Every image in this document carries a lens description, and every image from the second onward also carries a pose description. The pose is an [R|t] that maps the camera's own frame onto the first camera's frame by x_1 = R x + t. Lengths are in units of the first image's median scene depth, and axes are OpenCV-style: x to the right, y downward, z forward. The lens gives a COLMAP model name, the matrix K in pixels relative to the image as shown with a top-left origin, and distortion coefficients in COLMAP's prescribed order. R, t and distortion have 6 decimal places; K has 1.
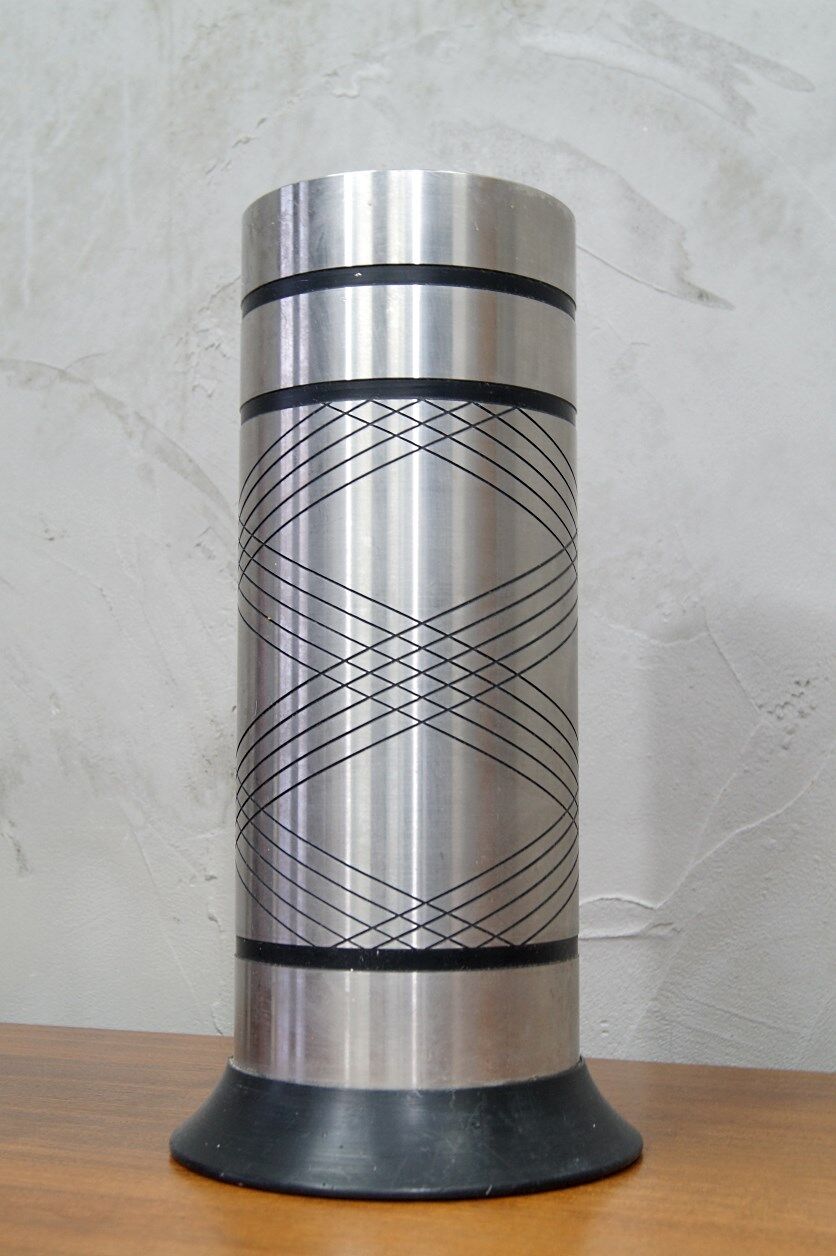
lens RADIAL K [[1787.0, 0, 418.0], [0, 1787.0, 628.0], [0, 0, 1]] dist [0.033974, -0.073498]
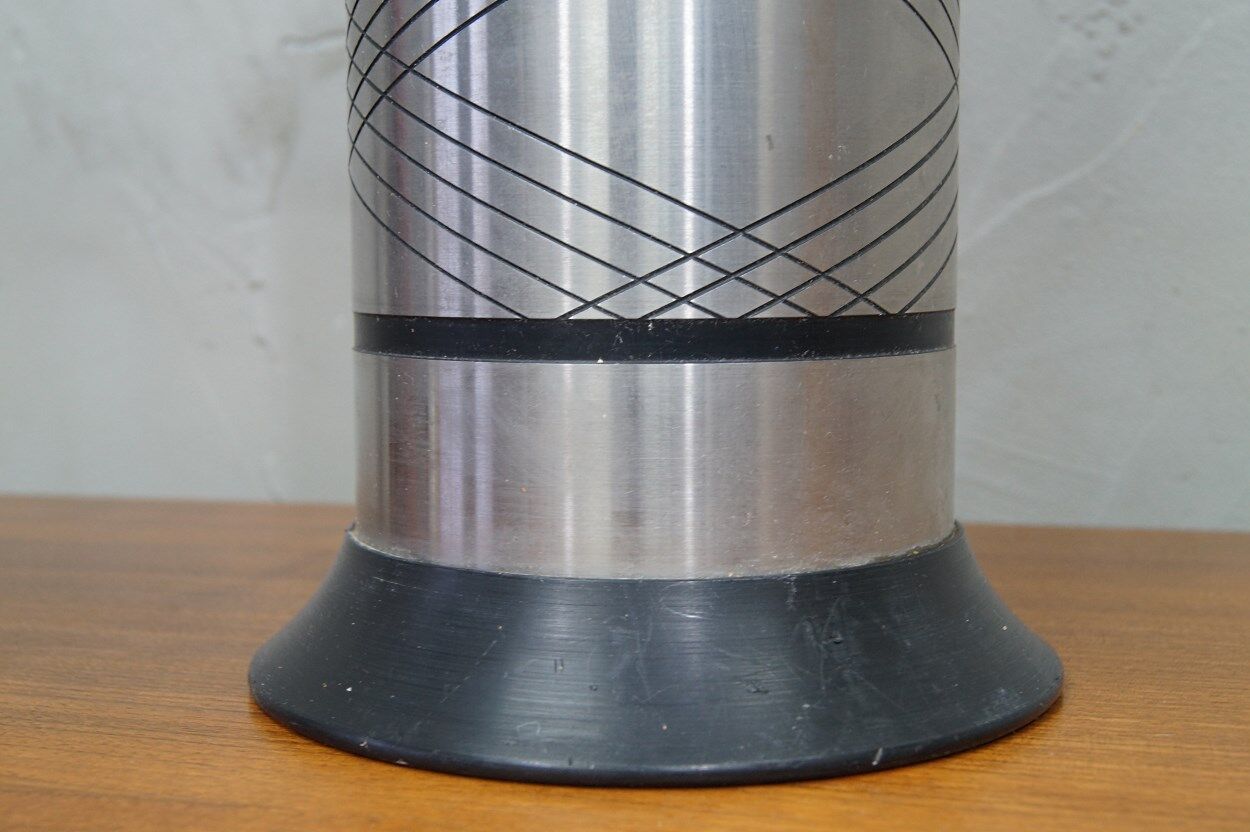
lens RADIAL K [[1837.2, 0, 625.0], [0, 1837.2, 416.0], [0, 0, 1]] dist [-0.107903, -0.102756]
pose [[0.994082, -0.019152, 0.106934, -0.082267], [0.000352, 0.984900, 0.173123, 0.109616], [-0.108635, -0.172061, 0.979078, 0.451258]]
